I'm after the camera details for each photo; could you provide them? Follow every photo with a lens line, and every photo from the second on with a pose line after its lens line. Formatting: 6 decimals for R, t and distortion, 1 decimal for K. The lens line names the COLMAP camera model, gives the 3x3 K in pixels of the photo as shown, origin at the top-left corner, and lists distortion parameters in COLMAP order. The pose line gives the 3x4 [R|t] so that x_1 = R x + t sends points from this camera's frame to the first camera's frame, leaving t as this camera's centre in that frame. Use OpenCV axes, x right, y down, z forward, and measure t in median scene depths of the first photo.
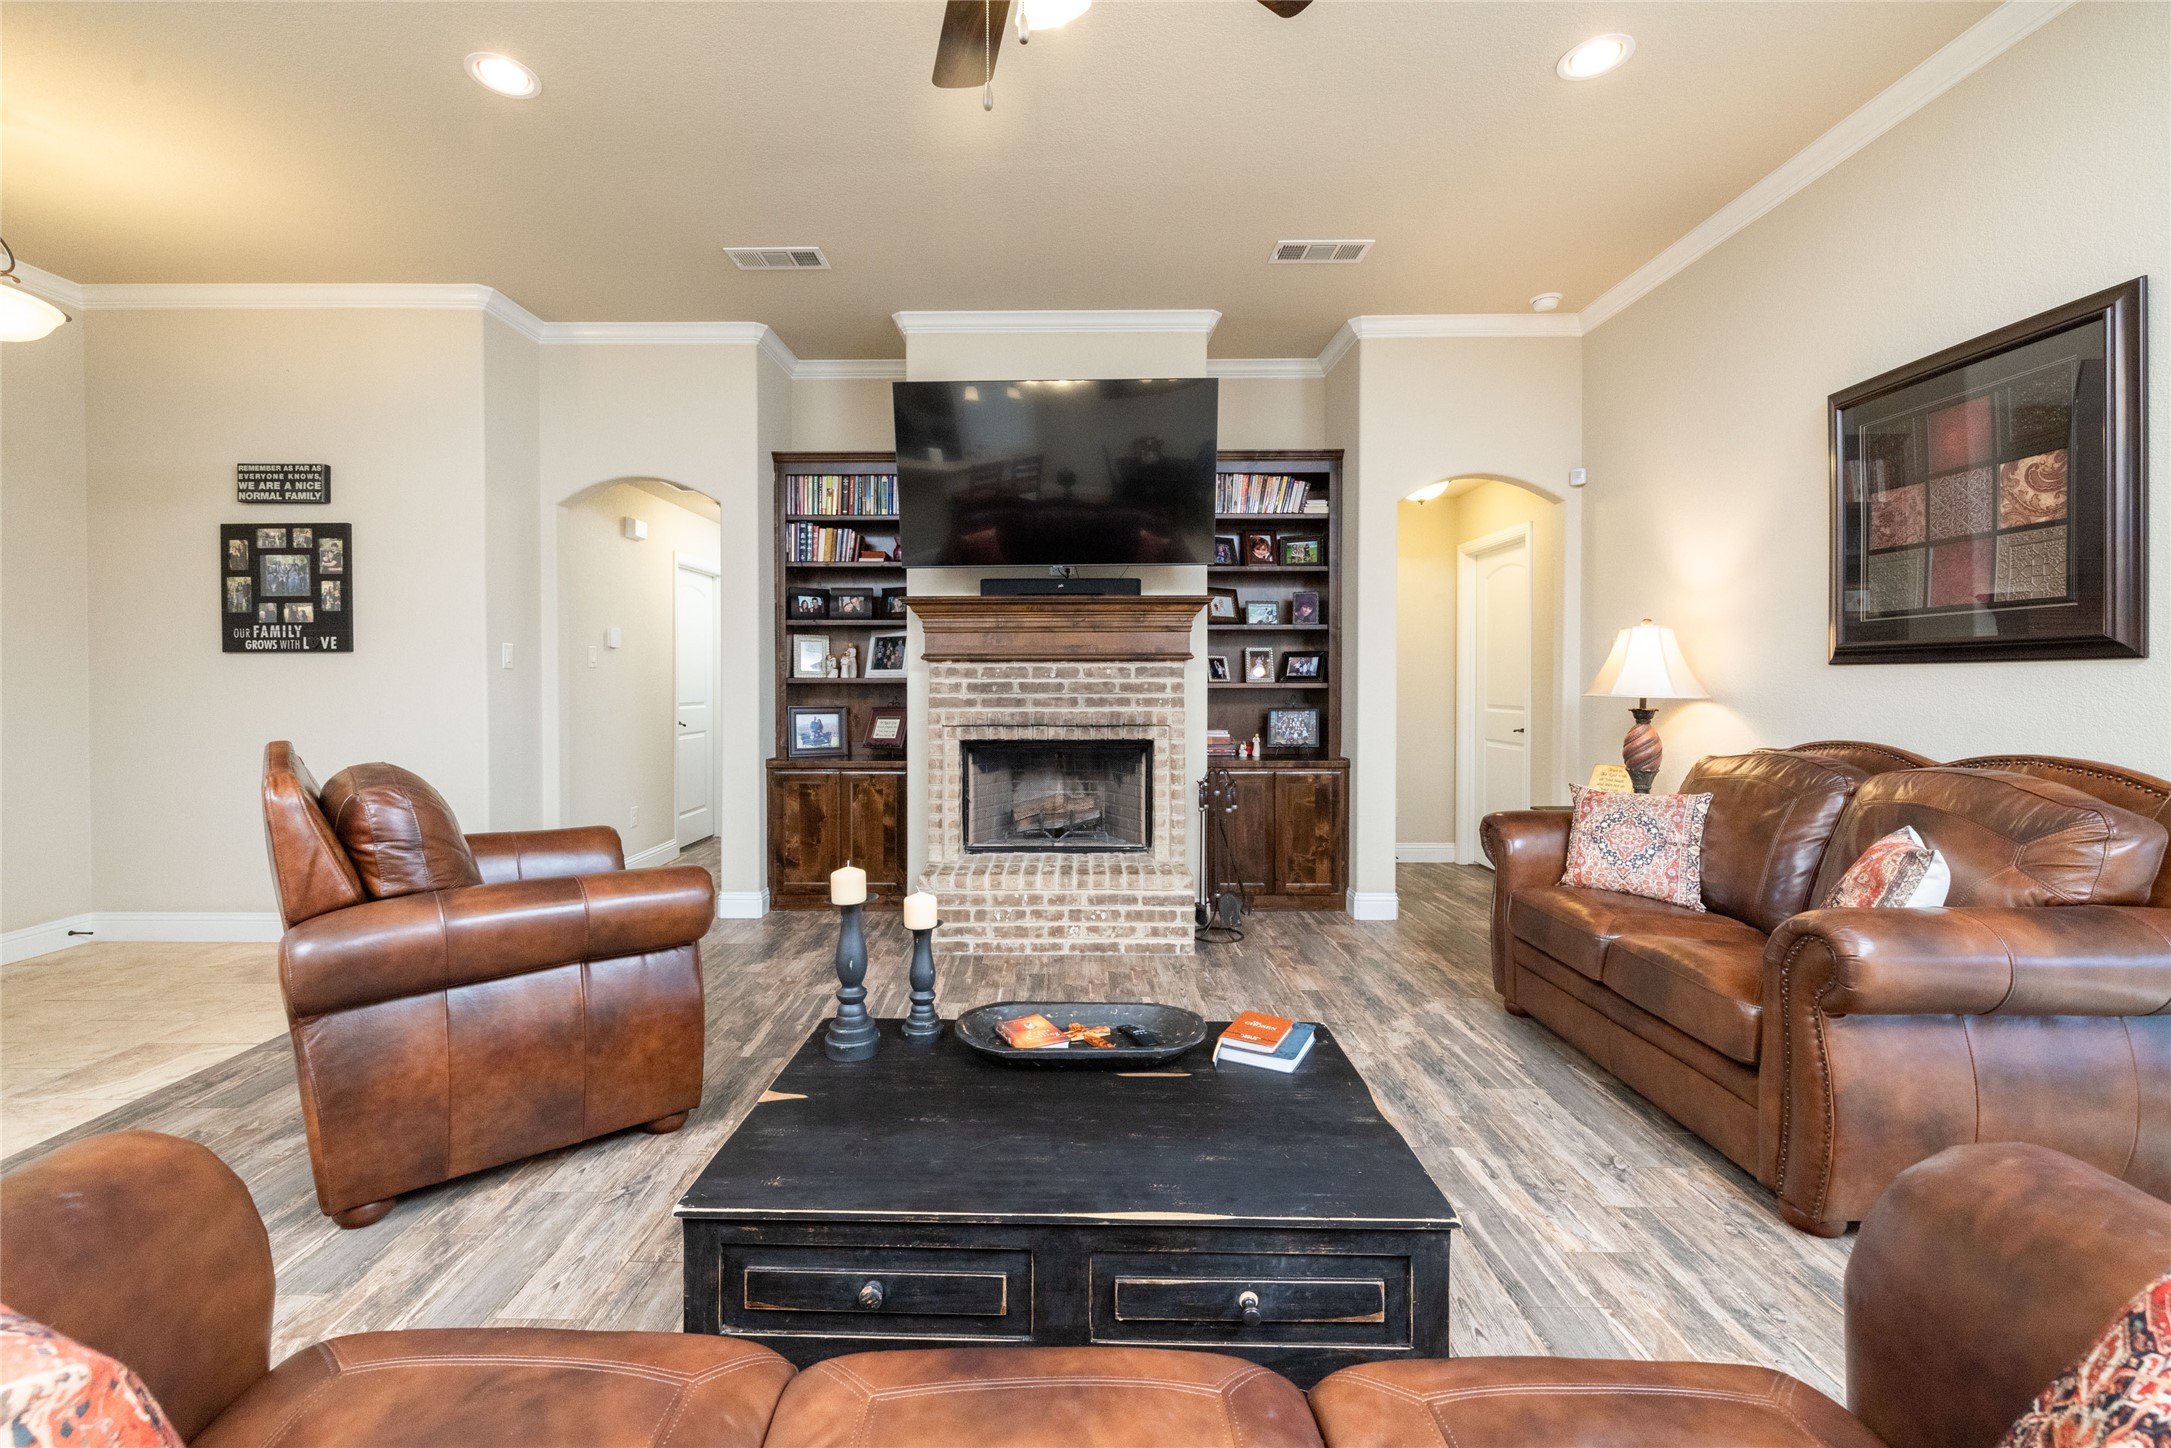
lens RADIAL K [[906.4, 0, 1060.5], [0, 906.4, 691.0], [0, 0, 1]] dist [0.000745, 0.000294]
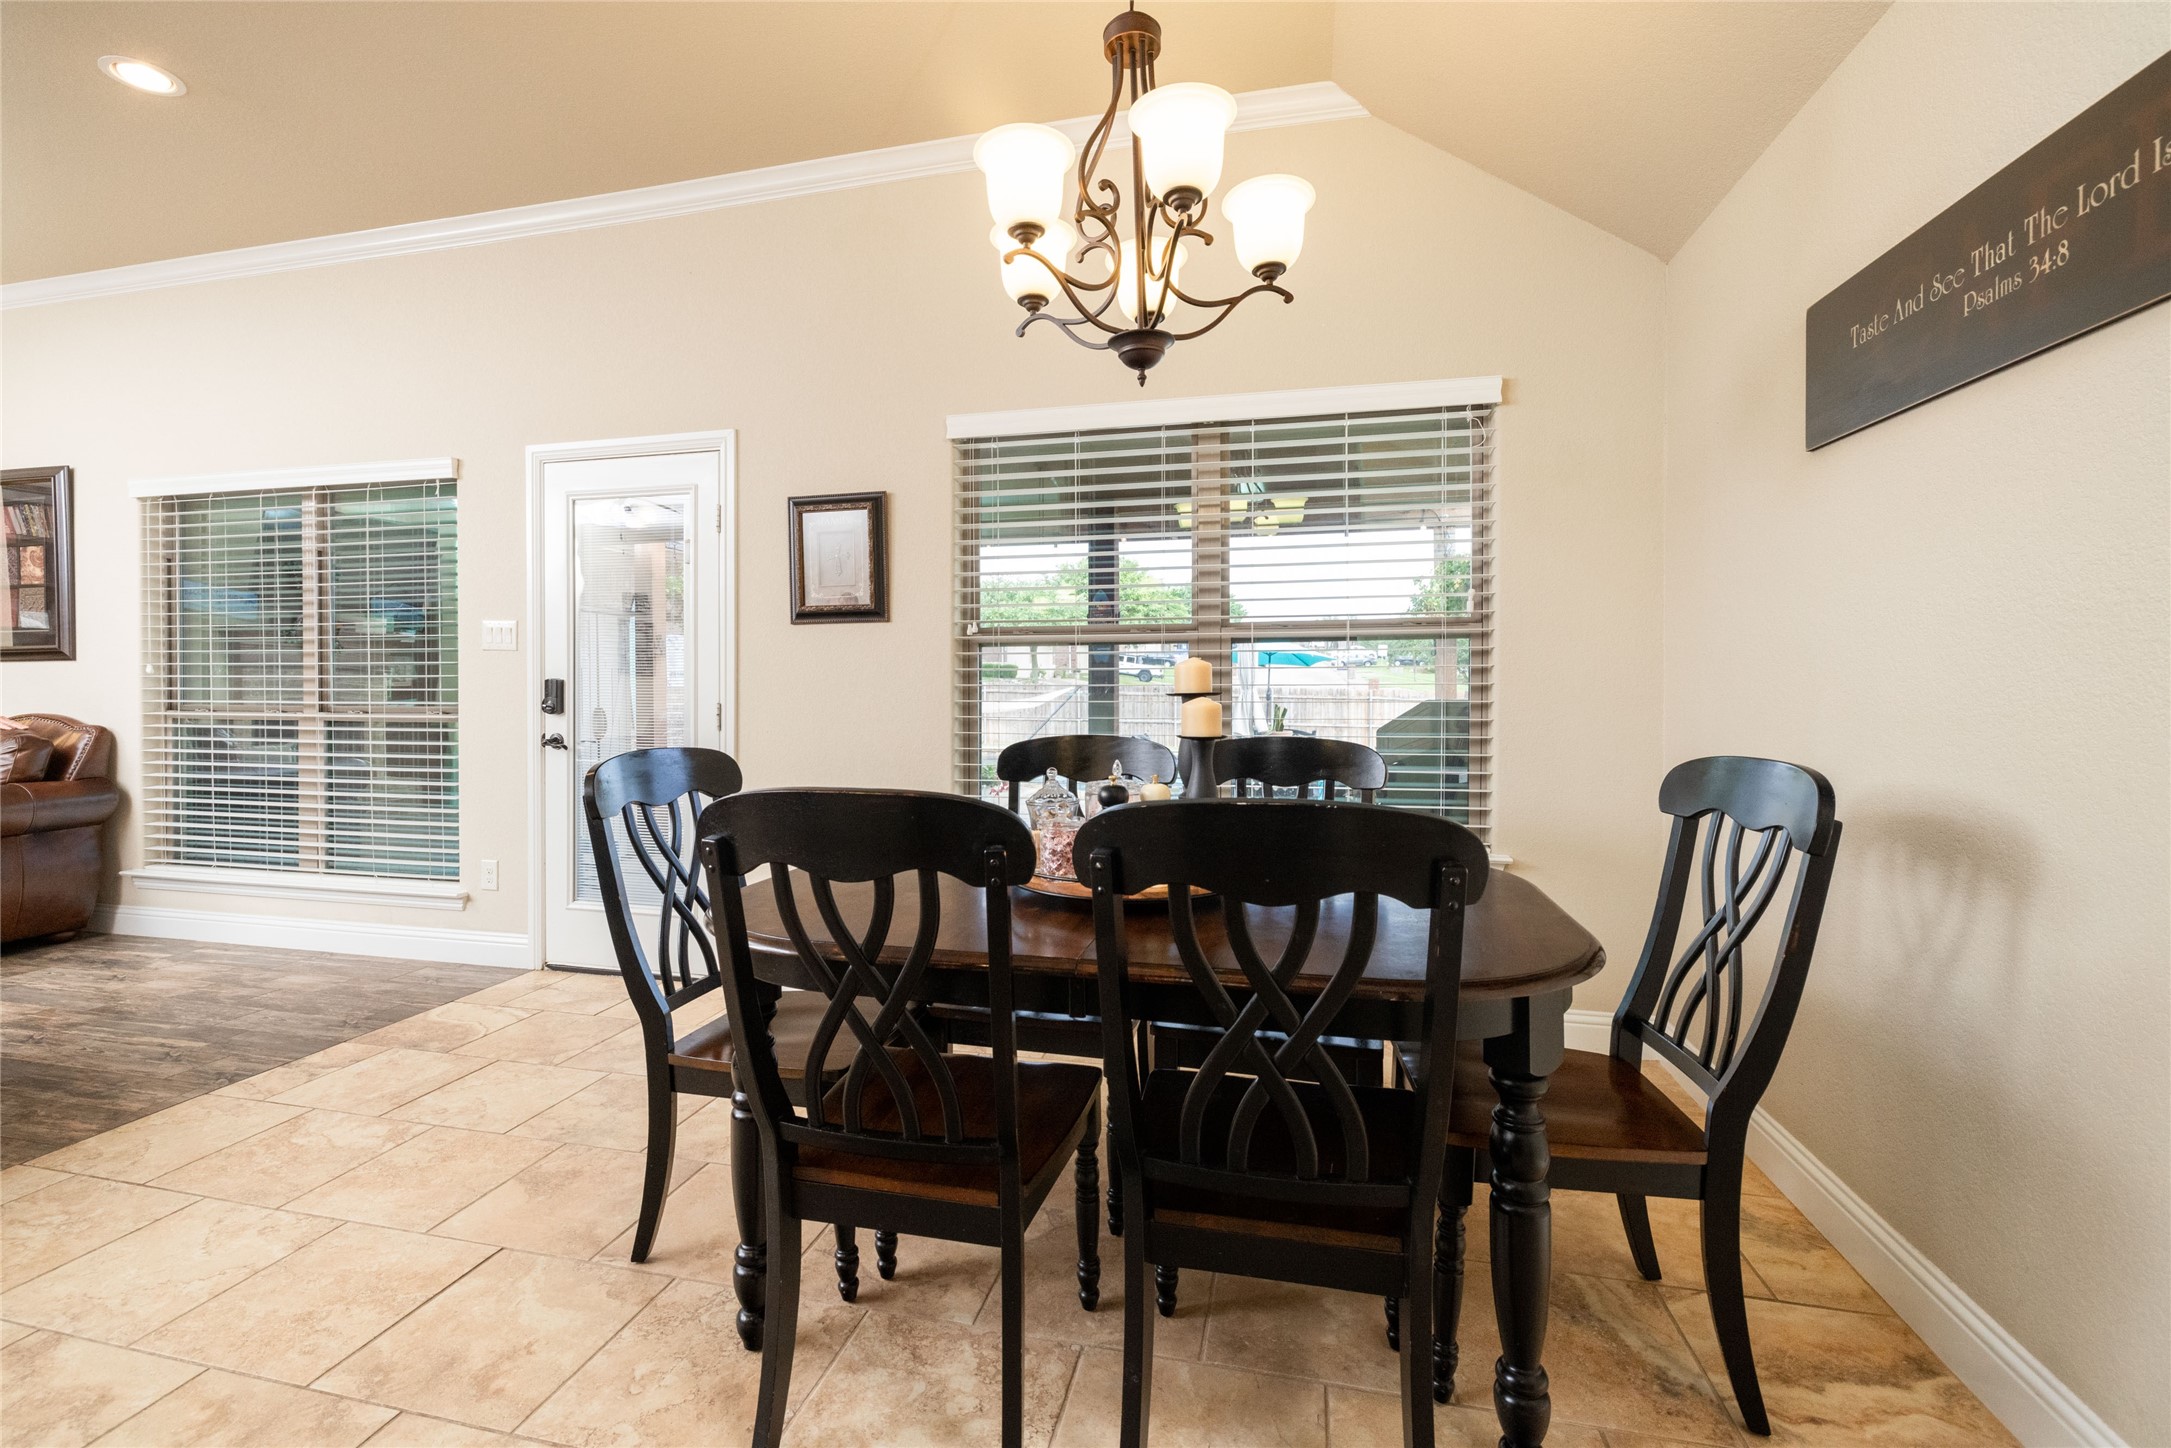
lens RADIAL K [[921.5, 0, 1082.7], [0, 921.5, 687.4], [0, 0, 1]] dist [-0.020585, 0.000025]
pose [[0.212327, -0.002623, 0.977195, -0.129768], [0.007656, 0.999970, 0.001021, 0.019587], [-0.977169, 0.007265, 0.212341, -0.789796]]
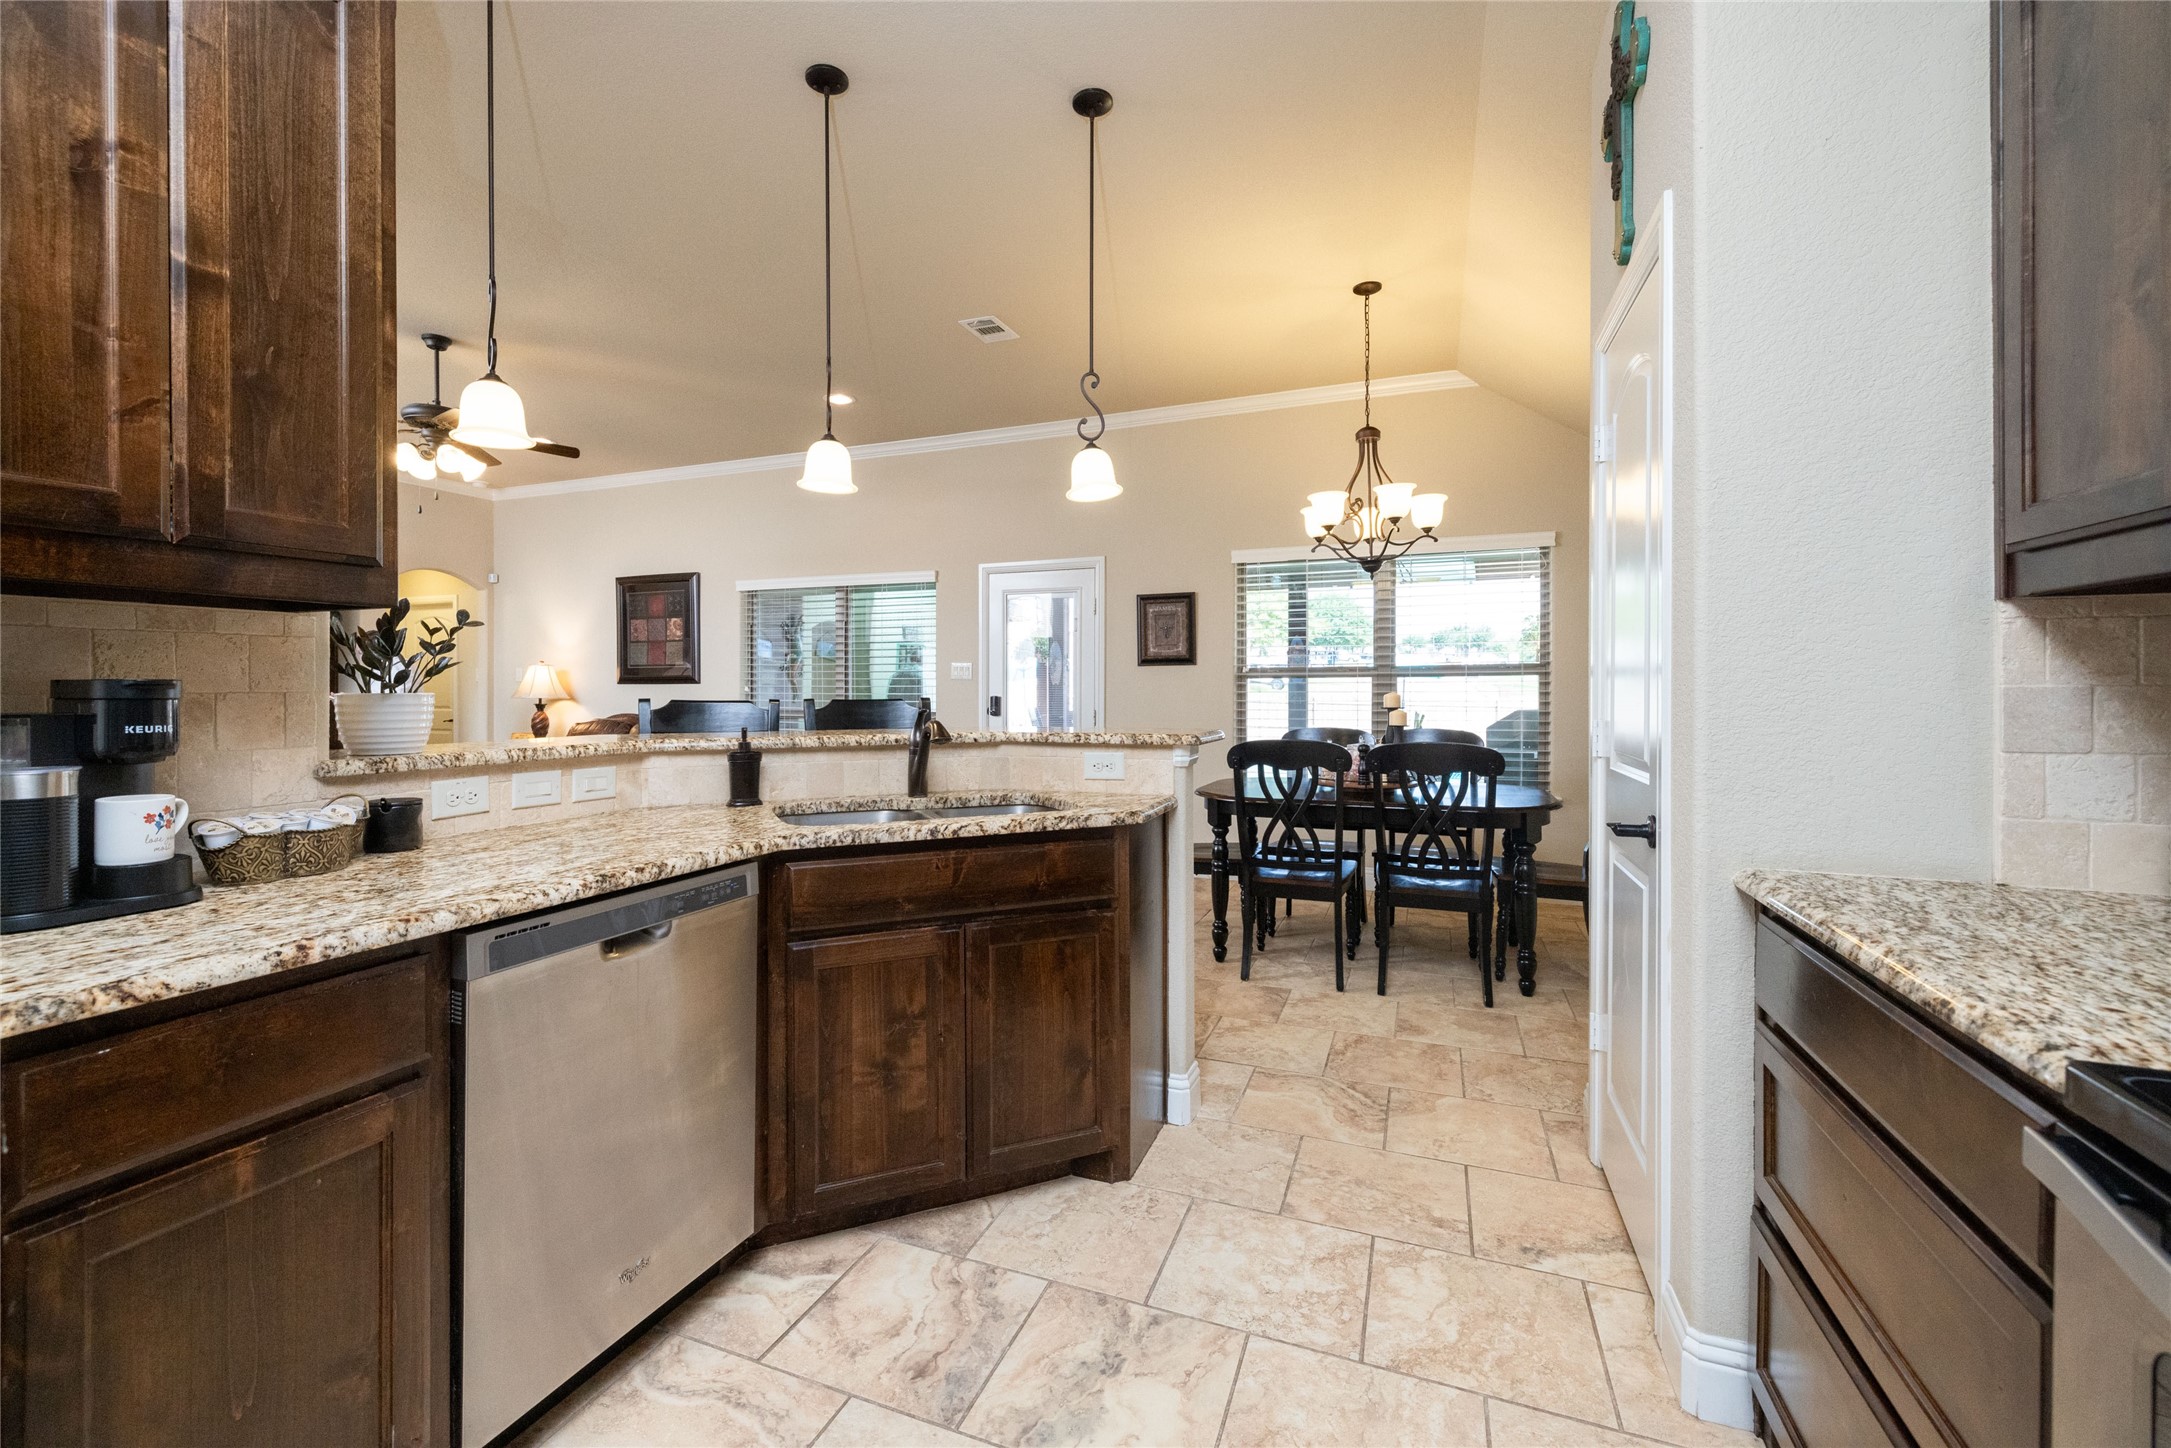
lens RADIAL K [[905.8, 0, 1064.1], [0, 905.8, 694.1], [0, 0, 1]] dist [-0.000228, 0.000111]
pose [[0.354434, -0.004858, 0.935069, -0.768294], [0.006791, 0.999974, 0.002621, 0.002137], [-0.935057, 0.005422, 0.354457, -0.764161]]
